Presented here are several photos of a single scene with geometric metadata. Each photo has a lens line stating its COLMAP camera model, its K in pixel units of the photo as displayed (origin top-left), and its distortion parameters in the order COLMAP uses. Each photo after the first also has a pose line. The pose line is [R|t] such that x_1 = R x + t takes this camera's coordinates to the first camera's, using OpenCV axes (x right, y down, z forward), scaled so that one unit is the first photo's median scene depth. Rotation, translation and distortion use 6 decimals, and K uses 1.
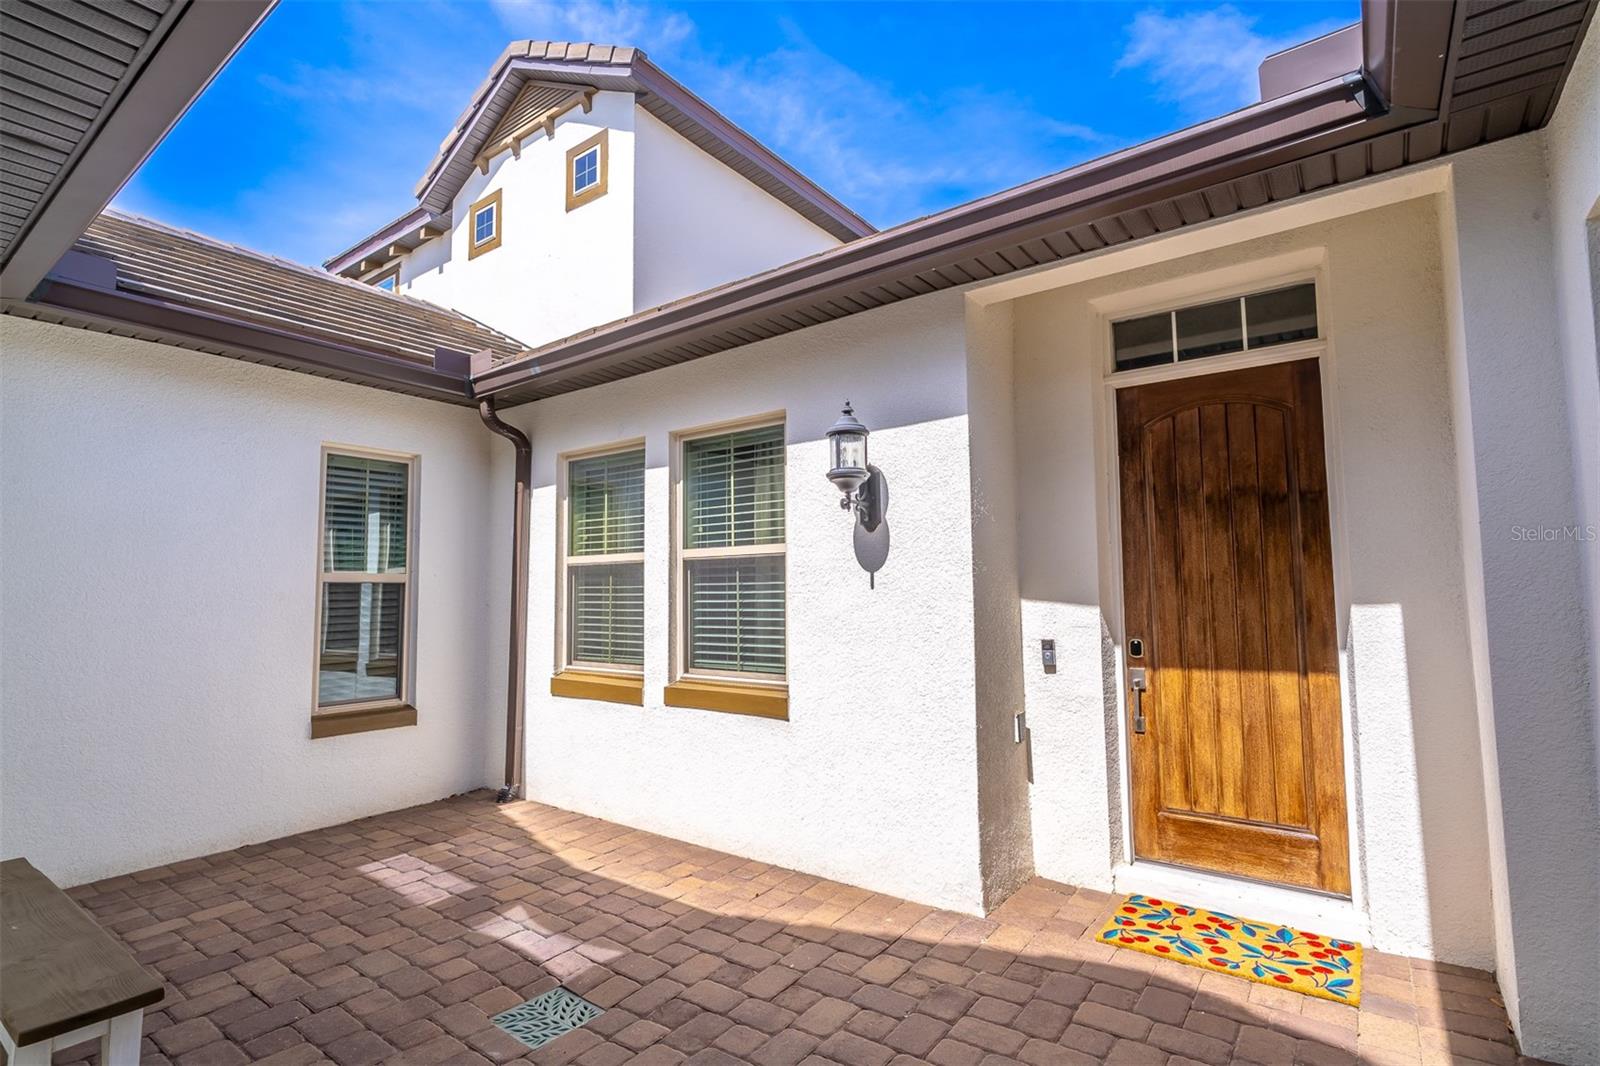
lens RADIAL K [[771.5, 0, 790.6], [0, 771.5, 532.3], [0, 0, 1]] dist [0.004875, 0.000417]
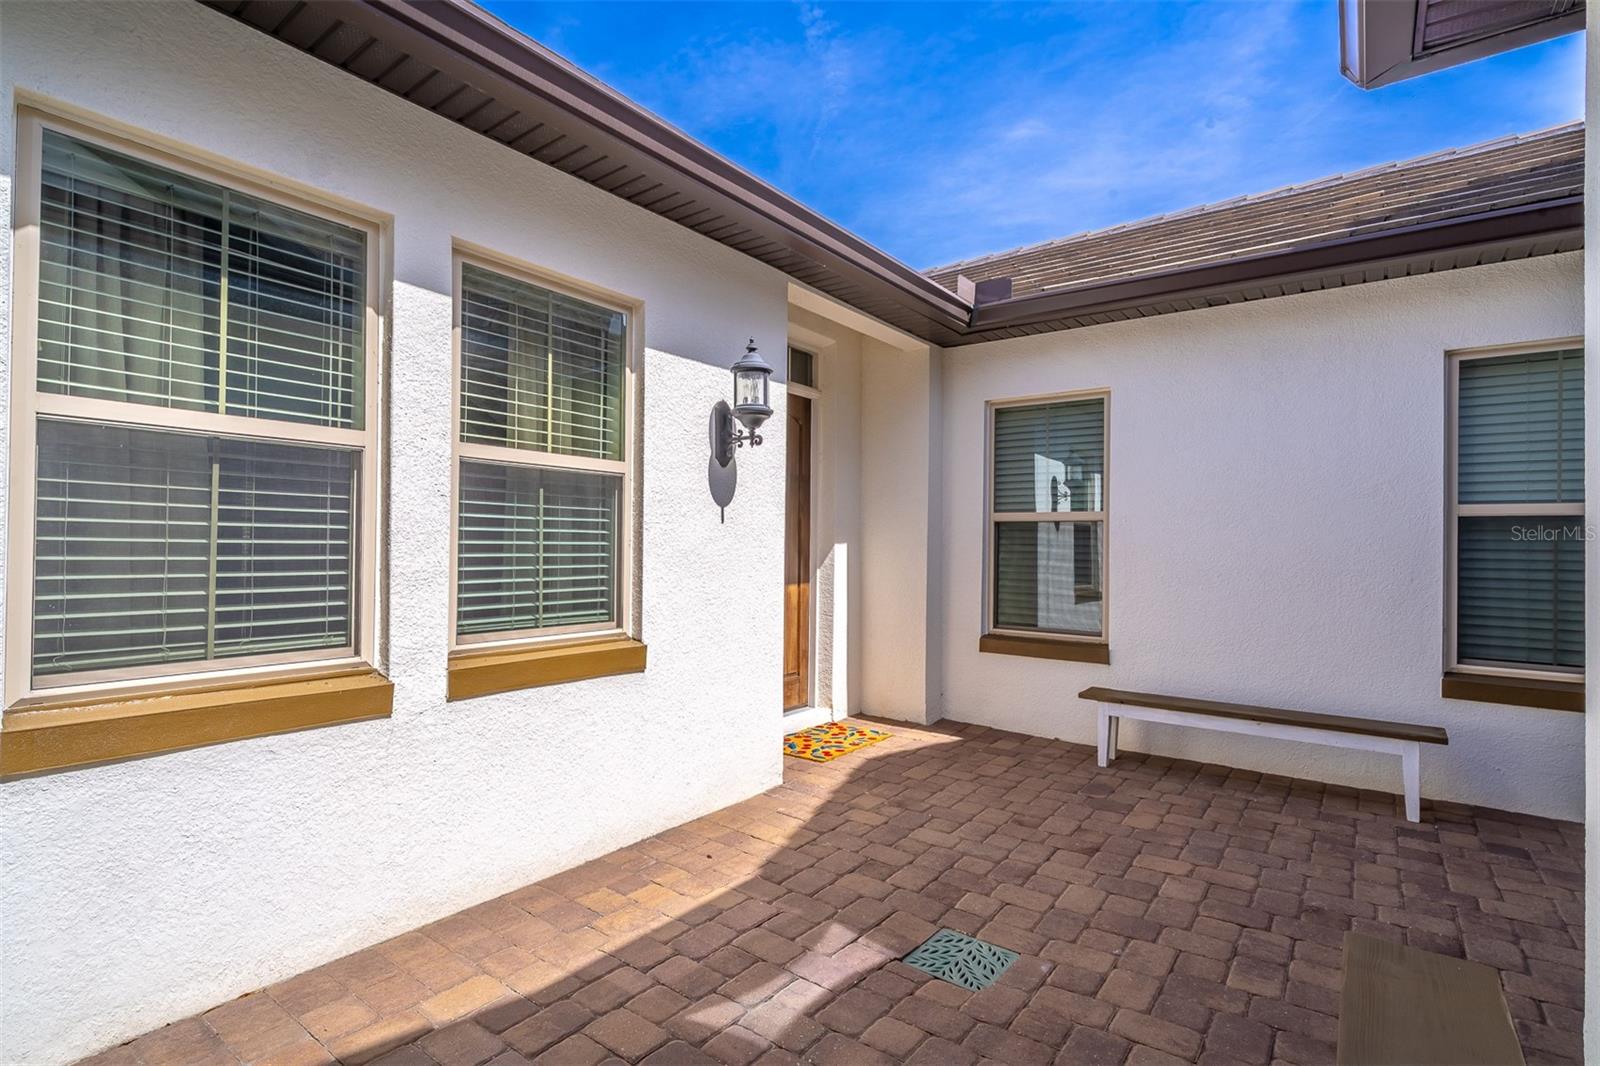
lens RADIAL K [[771.5, 0, 812.5], [0, 771.5, 531.6], [0, 0, 1]] dist [0.004875, 0.000417]
pose [[-0.017618, 0.025552, 0.999518, -0.915360], [-0.093115, 0.995287, -0.027085, 0.101050], [-0.995499, -0.093548, -0.015156, 0.889819]]
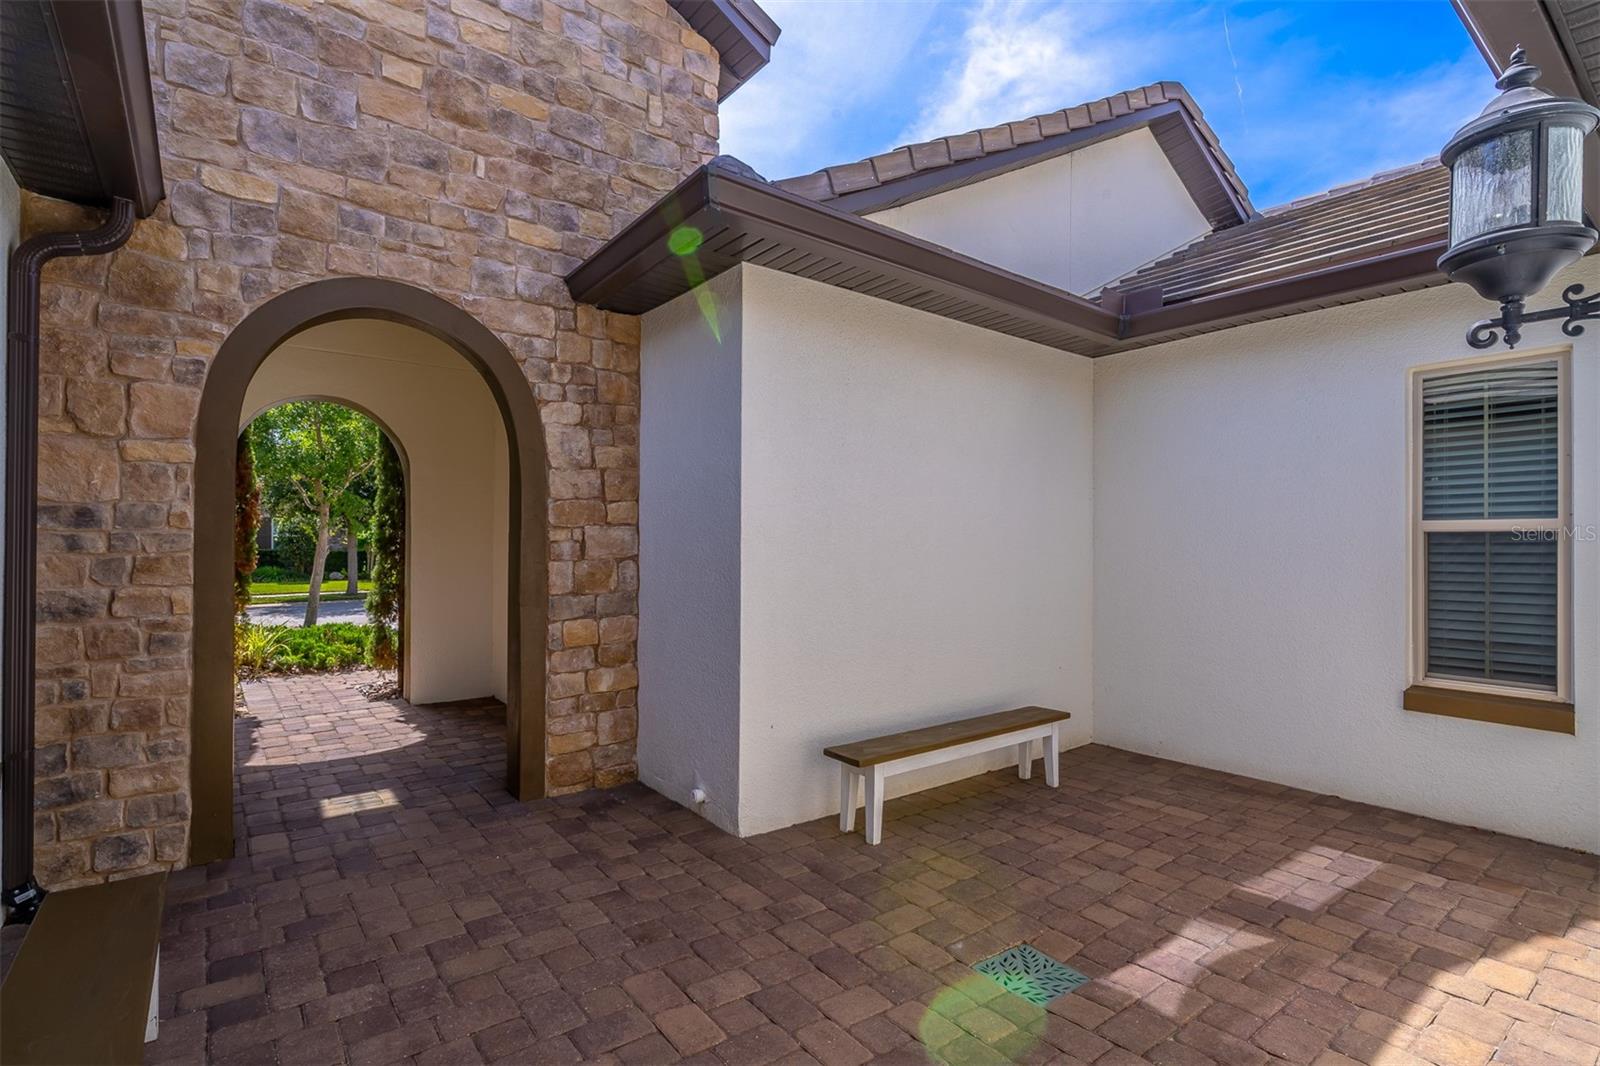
lens RADIAL K [[771.5, 0, 795.7], [0, 771.5, 539.8], [0, 0, 1]] dist [0.004875, 0.000417]
pose [[-0.270915, 0.005069, -0.962590, 0.516252], [0.077357, 0.996867, -0.016522, 0.043561], [0.959490, -0.078939, -0.270458, 0.728804]]
